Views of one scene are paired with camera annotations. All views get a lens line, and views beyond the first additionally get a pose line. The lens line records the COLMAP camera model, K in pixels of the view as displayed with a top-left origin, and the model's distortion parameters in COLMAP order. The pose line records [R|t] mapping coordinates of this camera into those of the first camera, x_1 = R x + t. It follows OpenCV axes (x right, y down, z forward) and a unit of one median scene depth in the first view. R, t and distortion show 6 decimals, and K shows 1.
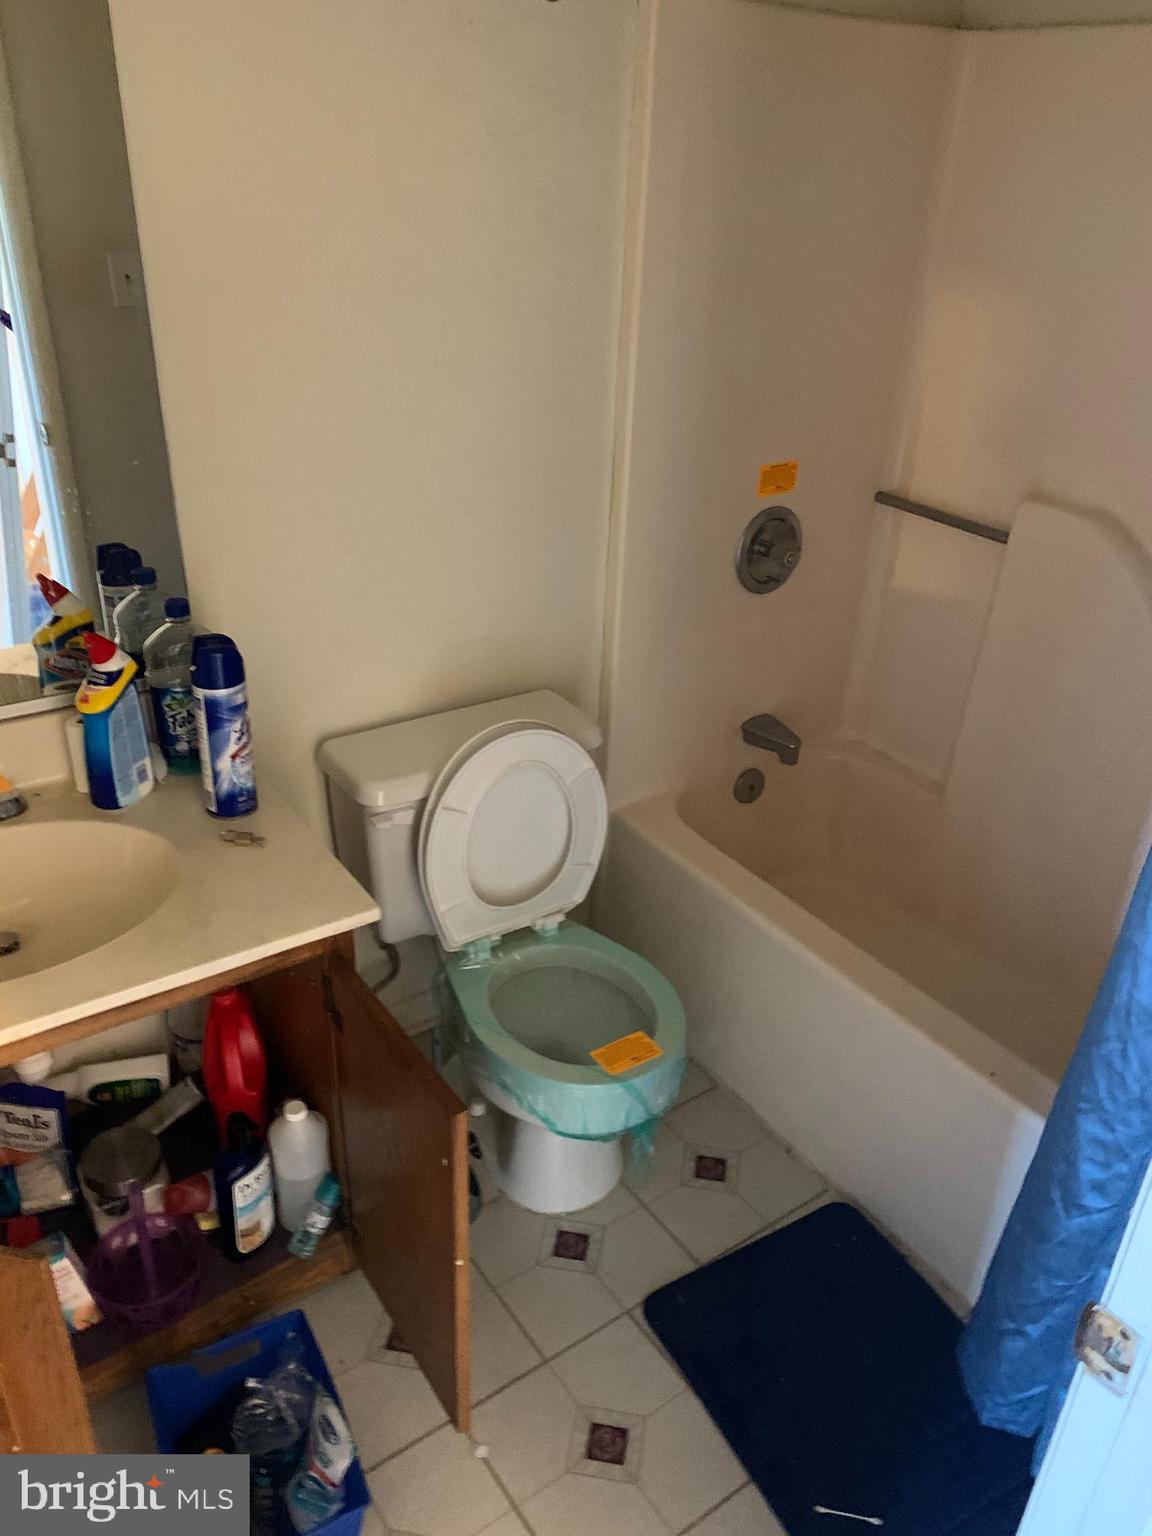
lens RADIAL K [[1185.3, 0, 580.3], [0, 1185.3, 765.3], [0, 0, 1]] dist [0.018846, -0.011398]
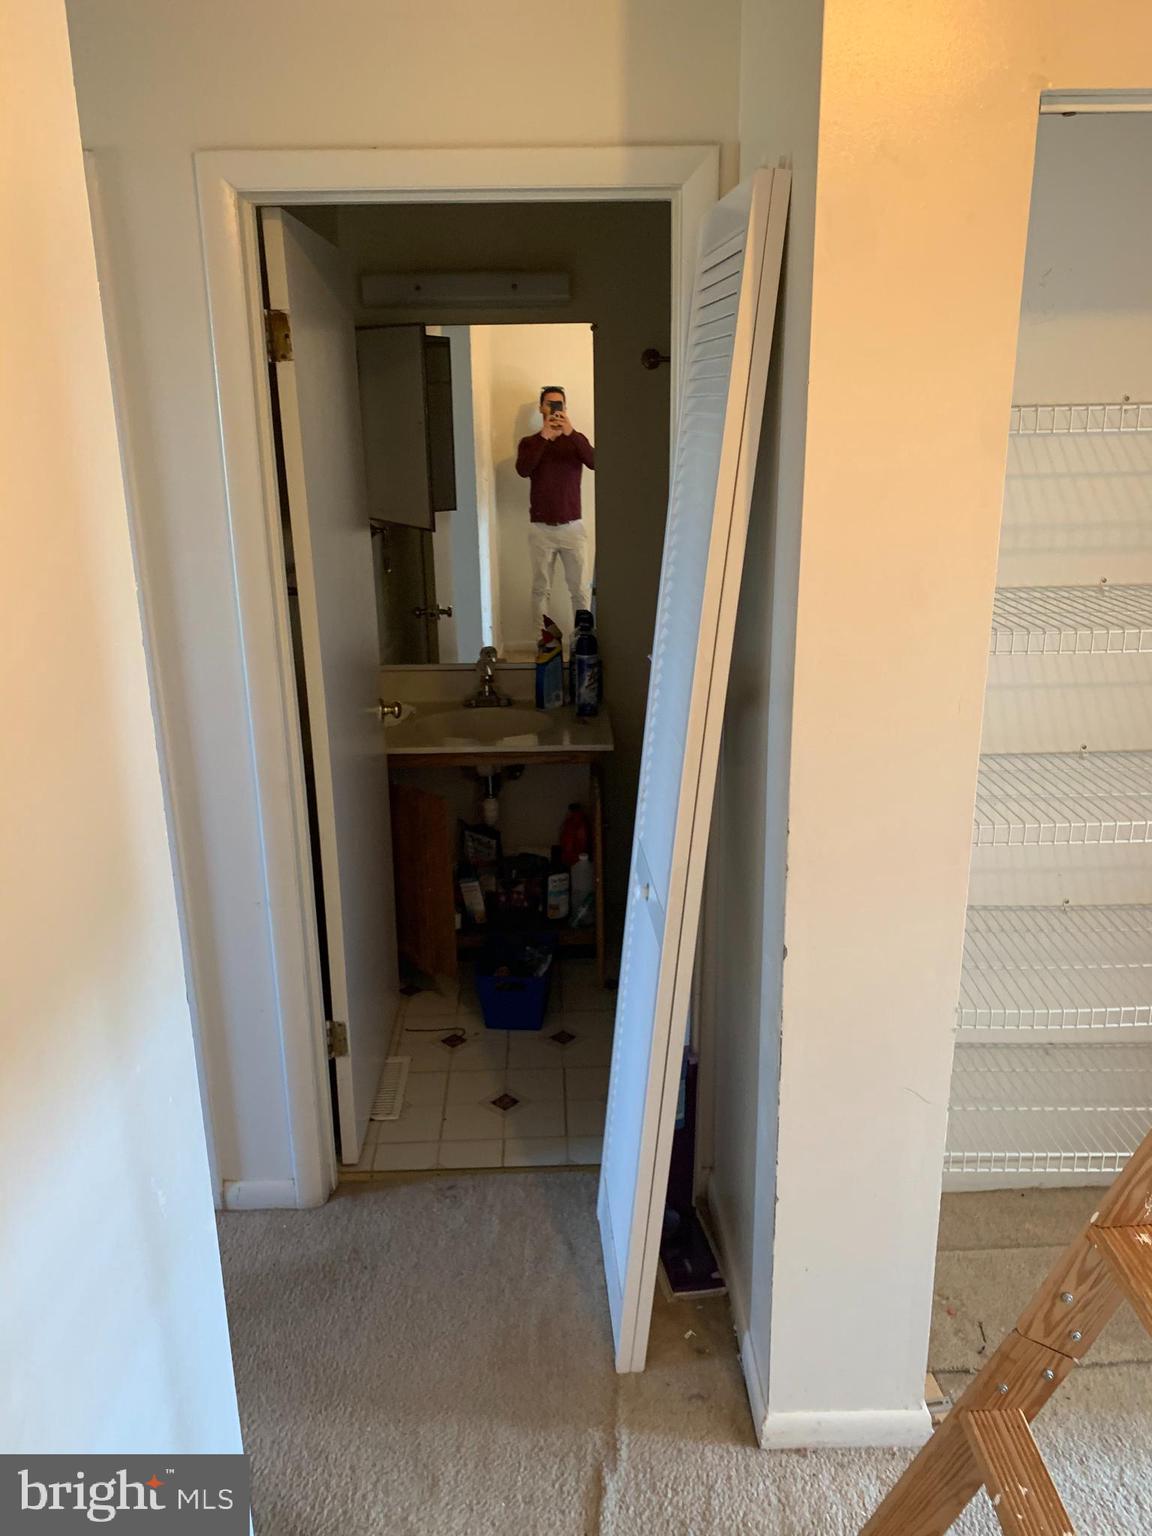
lens RADIAL K [[1185.3, 0, 573.1], [0, 1185.3, 769.9], [0, 0, 1]] dist [0.018846, -0.011398]
pose [[0.831718, 0.116963, -0.542738, 0.901174], [-0.216625, 0.968442, -0.123263, 0.414358], [0.511193, 0.220091, 0.830808, -0.834978]]
